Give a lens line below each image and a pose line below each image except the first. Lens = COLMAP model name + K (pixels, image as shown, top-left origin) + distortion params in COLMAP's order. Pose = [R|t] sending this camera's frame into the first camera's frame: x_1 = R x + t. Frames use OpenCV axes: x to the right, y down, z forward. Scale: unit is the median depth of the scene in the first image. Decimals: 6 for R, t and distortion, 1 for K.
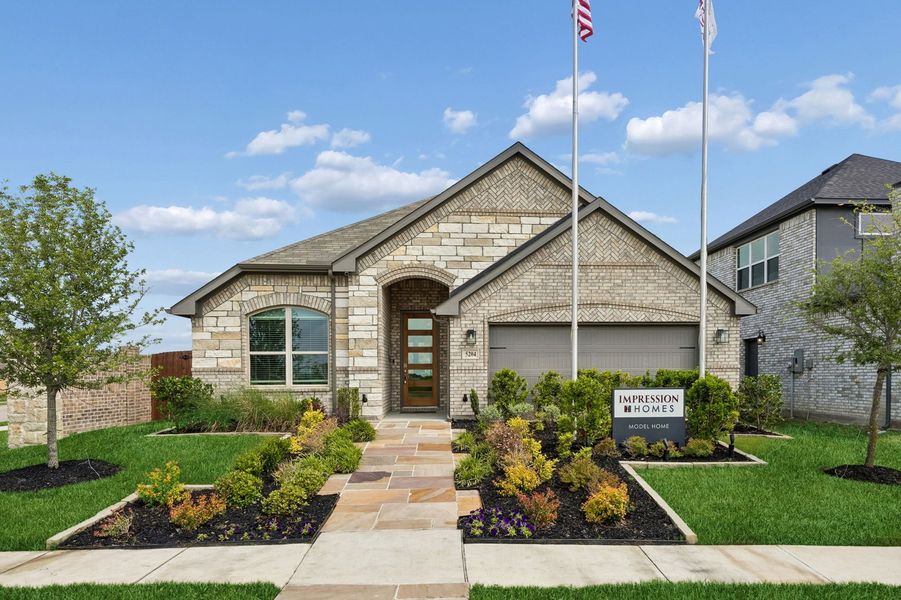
lens RADIAL K [[588.3, 0, 486.0], [0, 588.3, 385.9], [0, 0, 1]] dist [0.008645, 0.000855]
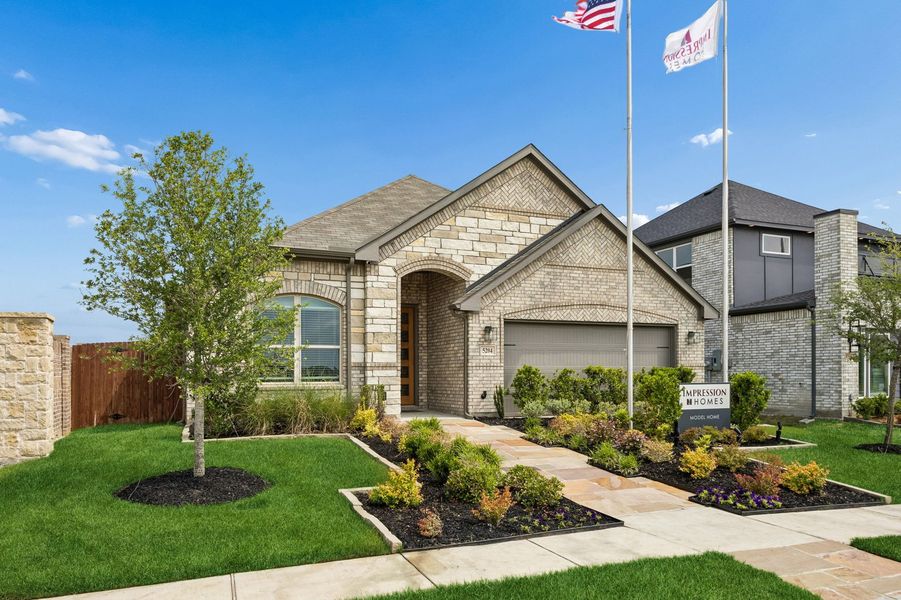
lens RADIAL K [[646.6, 0, 443.9], [0, 646.6, 377.1], [0, 0, 1]] dist [0.021796, -0.001752]
pose [[0.946149, 0.000163, 0.323732, -0.448218], [0.004433, 0.999900, -0.013460, 0.004939], [-0.323702, 0.014170, 0.946053, -0.007411]]
